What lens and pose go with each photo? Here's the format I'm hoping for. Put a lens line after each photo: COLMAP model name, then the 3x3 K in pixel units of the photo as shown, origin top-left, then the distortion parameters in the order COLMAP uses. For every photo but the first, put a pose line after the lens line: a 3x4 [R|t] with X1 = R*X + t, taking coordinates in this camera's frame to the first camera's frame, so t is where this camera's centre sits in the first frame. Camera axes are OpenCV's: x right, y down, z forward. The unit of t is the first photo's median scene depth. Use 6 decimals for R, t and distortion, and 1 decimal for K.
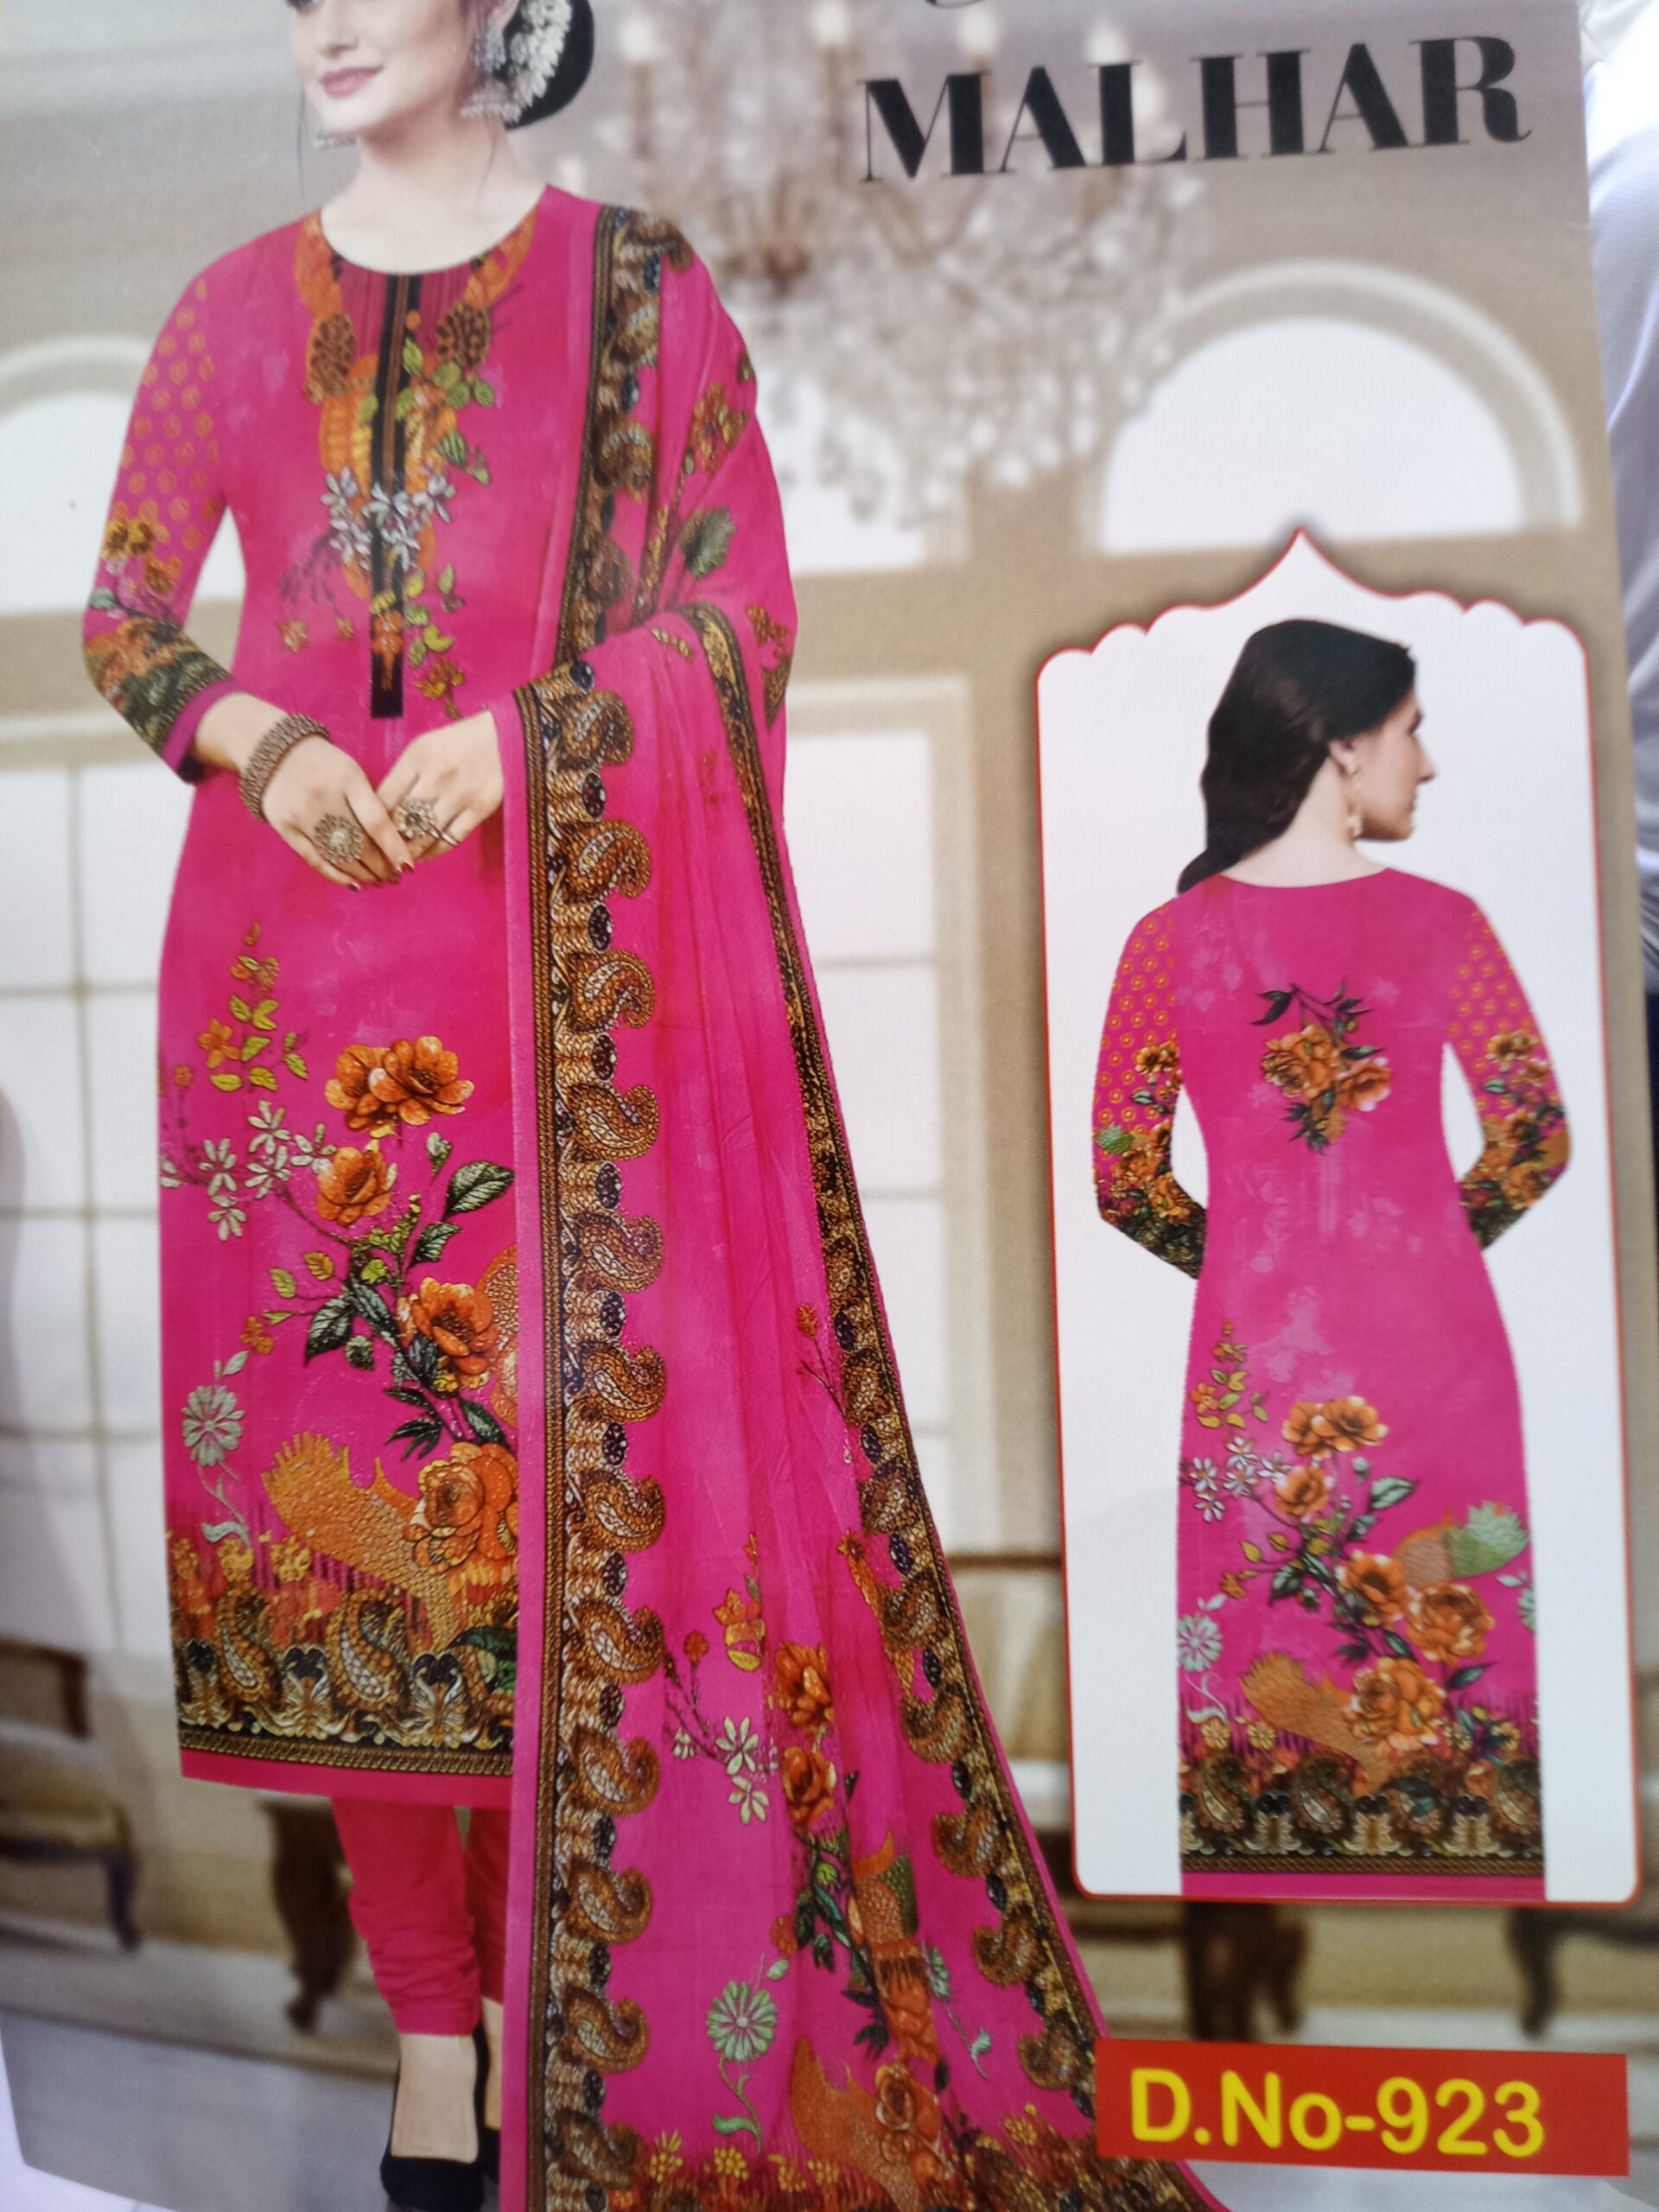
lens RADIAL K [[1867.2, 0, 829.5], [0, 1867.2, 1106.0], [0, 0, 1]] dist [-0.001756, -0.169695]
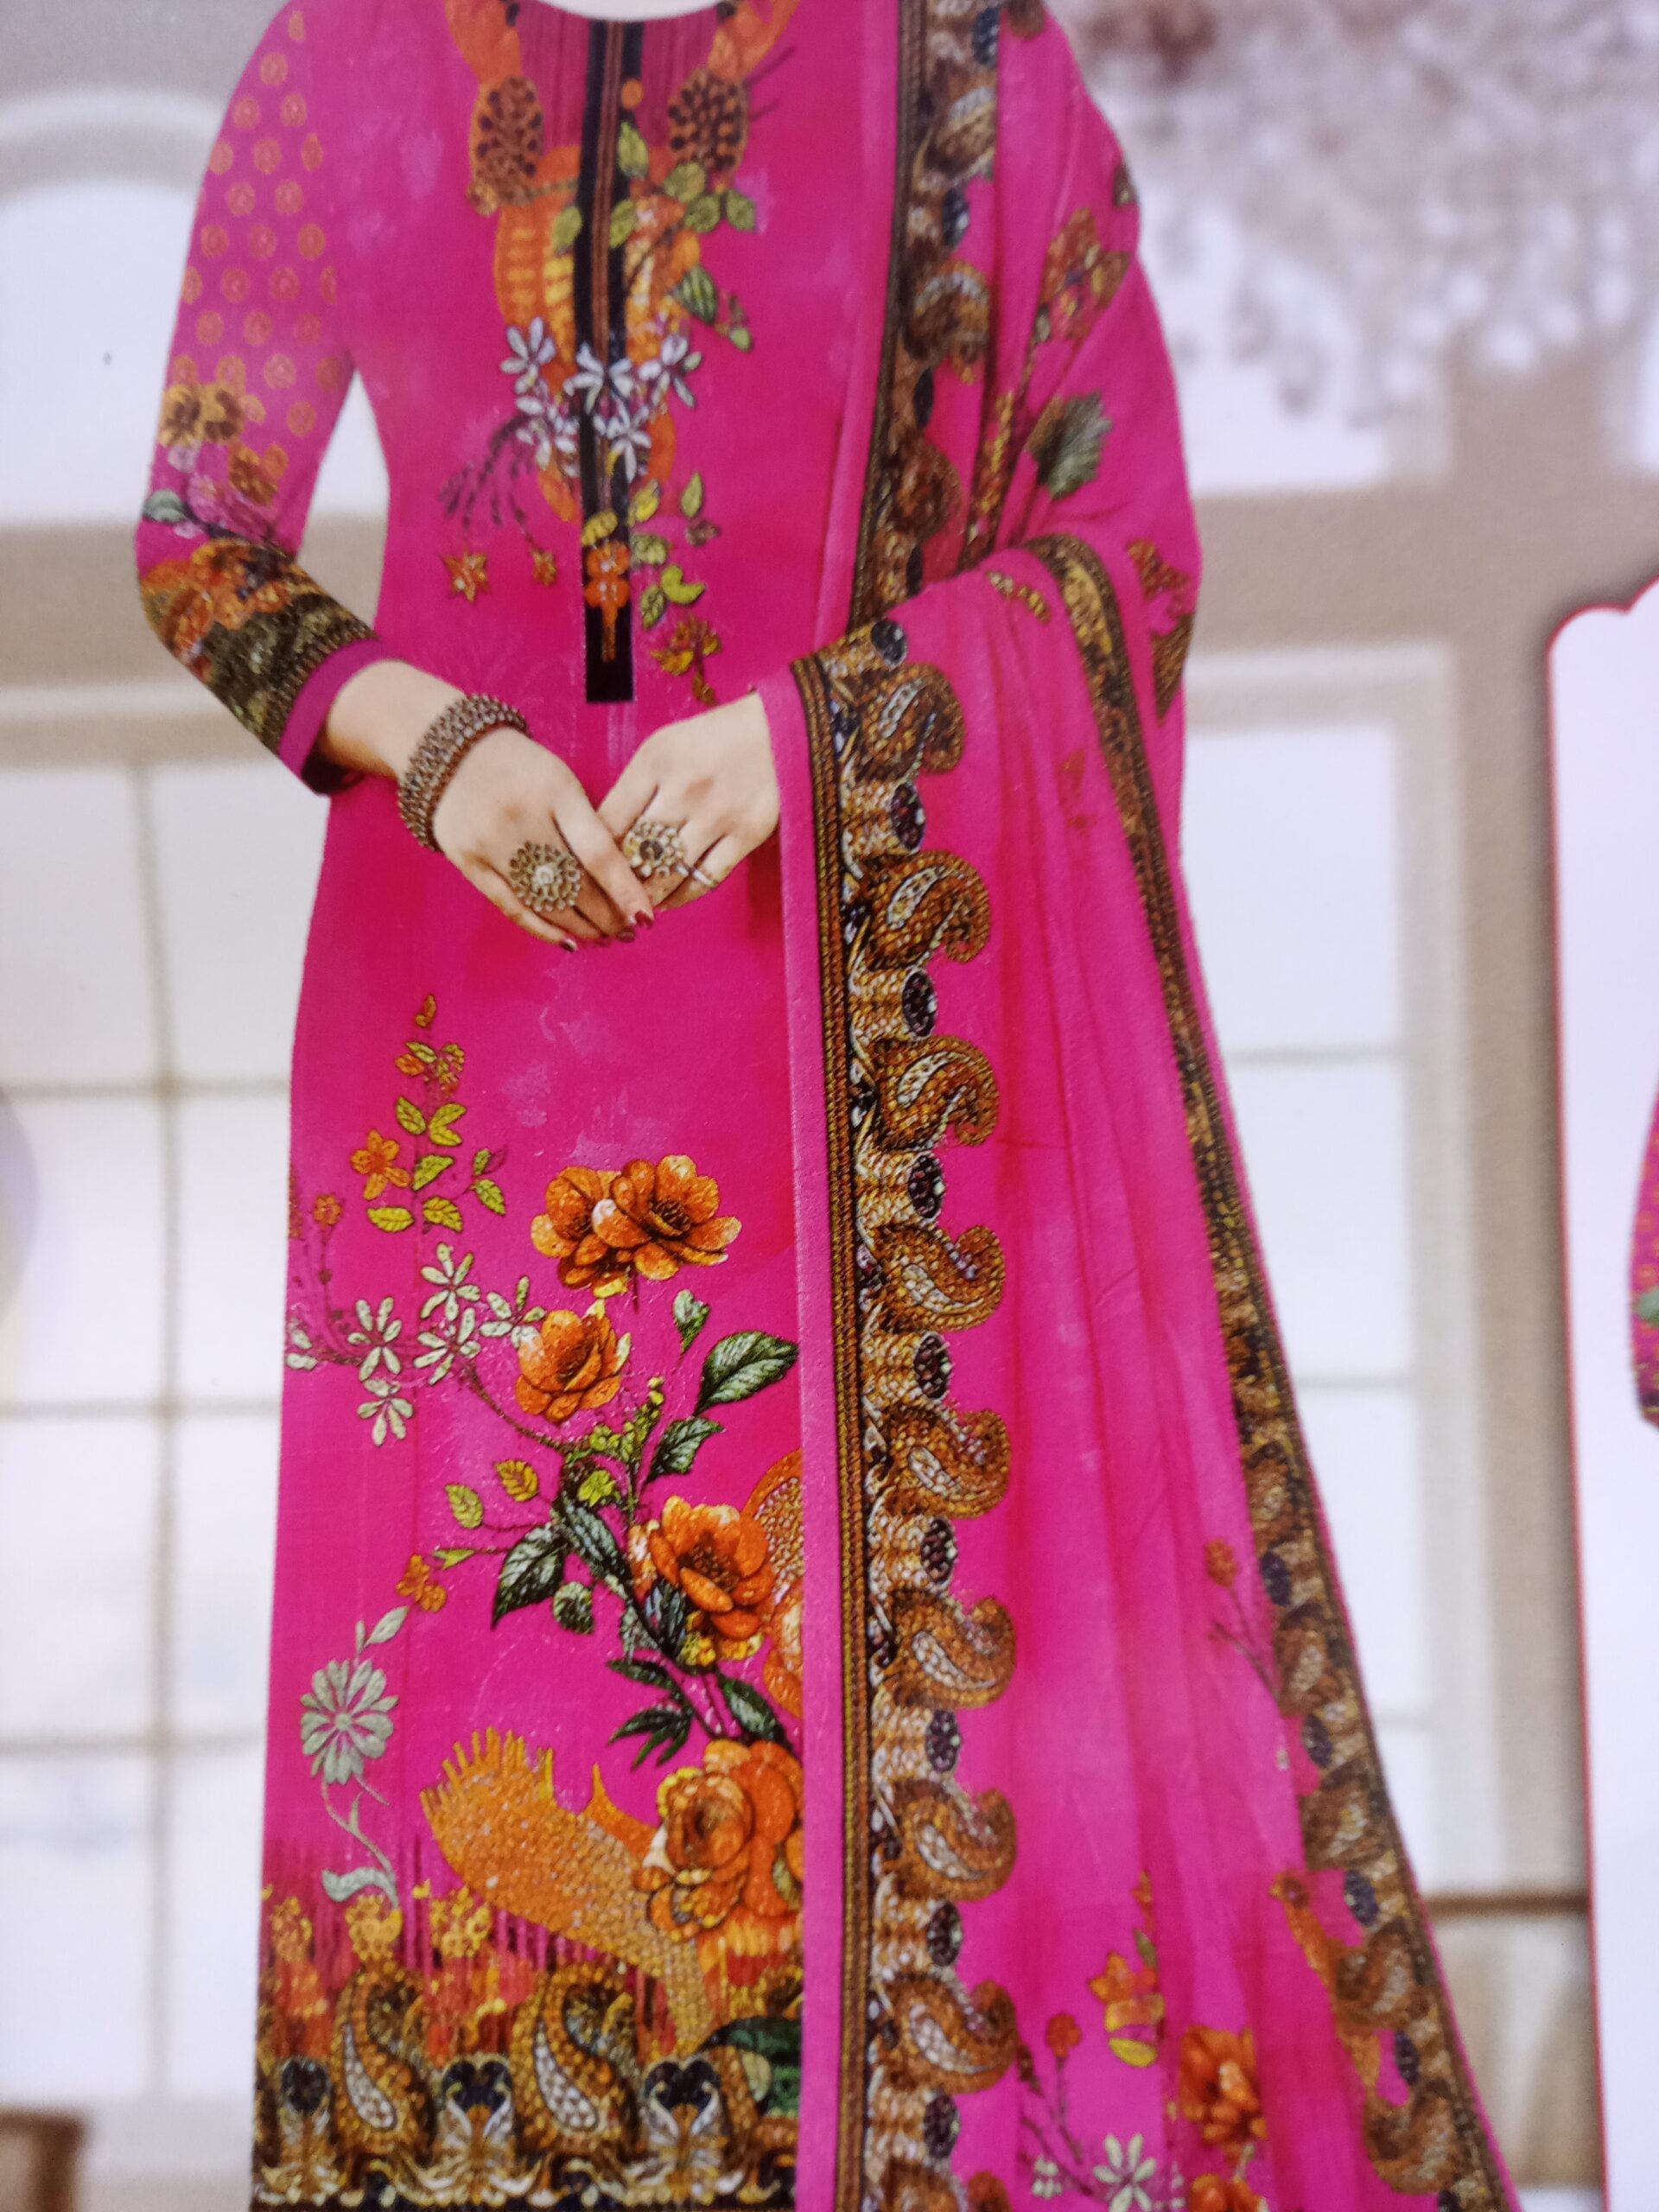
lens RADIAL K [[1819.4, 0, 680.8], [0, 1819.4, 1153.9], [0, 0, 1]] dist [0.088263, -0.157479]
pose [[0.965111, -0.010981, -0.261612, -0.030663], [-0.003468, 0.998496, -0.054707, 0.000070], [0.261819, 0.053705, 0.963621, 0.327789]]
